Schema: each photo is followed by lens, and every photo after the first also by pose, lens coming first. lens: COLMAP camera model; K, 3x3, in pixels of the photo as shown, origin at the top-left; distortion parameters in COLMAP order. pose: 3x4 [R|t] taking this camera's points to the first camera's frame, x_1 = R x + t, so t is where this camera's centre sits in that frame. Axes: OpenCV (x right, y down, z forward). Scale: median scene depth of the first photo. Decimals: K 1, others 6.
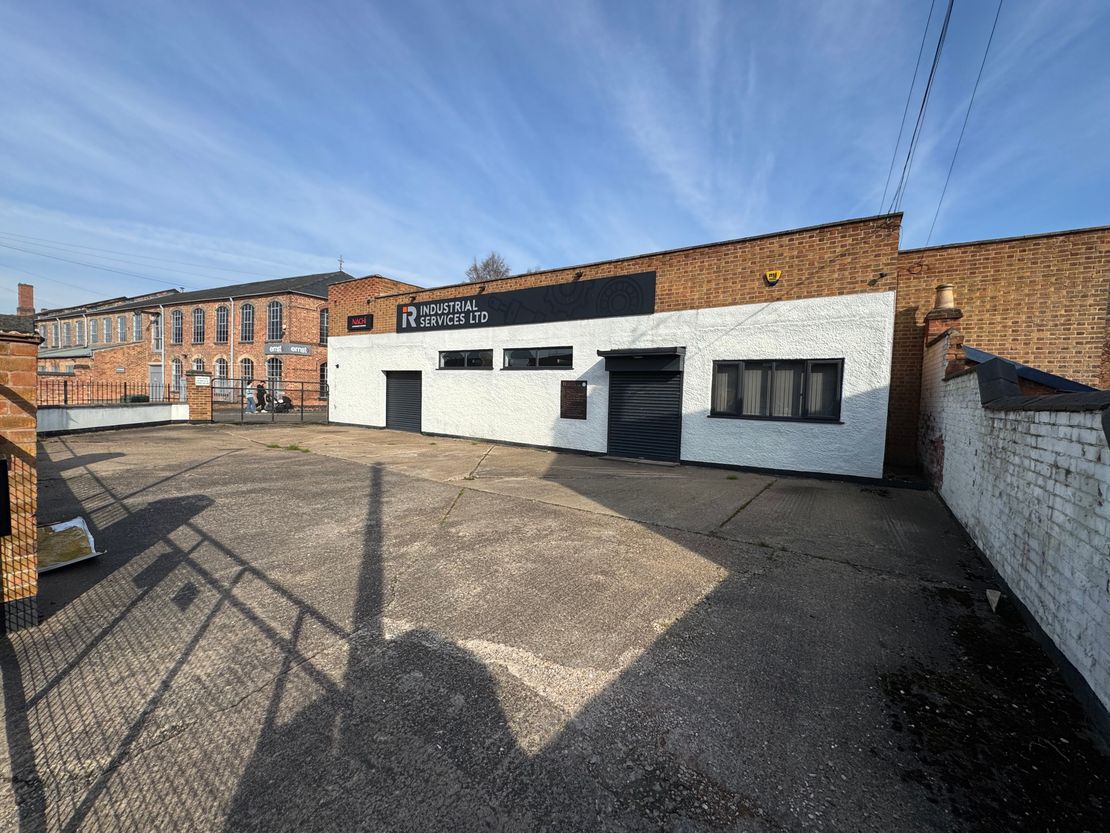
lens RADIAL K [[441.4, 0, 556.0], [0, 441.4, 415.6], [0, 0, 1]] dist [-0.003303, -0.000278]
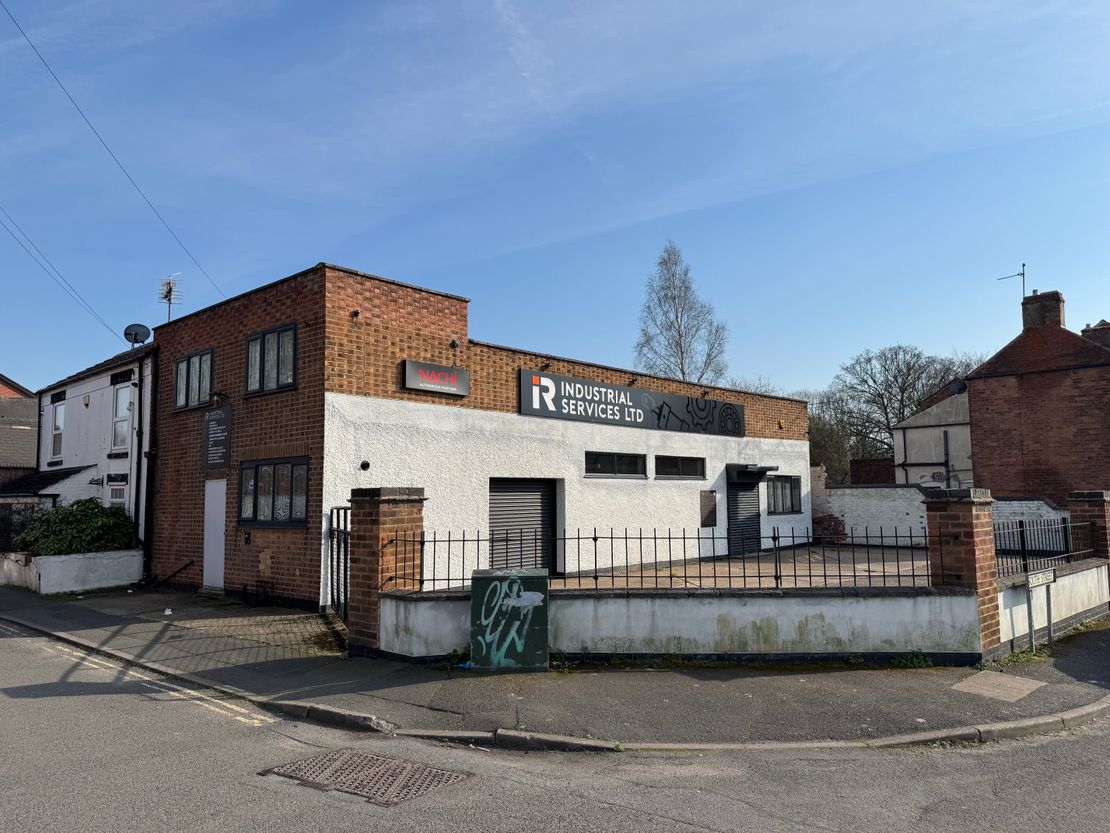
lens RADIAL K [[783.2, 0, 555.3], [0, 783.2, 418.0], [0, 0, 1]] dist [0.005504, 0.000245]
pose [[0.162704, 0.065454, 0.984501, -1.559805], [0.062418, 0.995116, -0.076476, -0.109214], [-0.984699, 0.073894, 0.157824, 0.872607]]
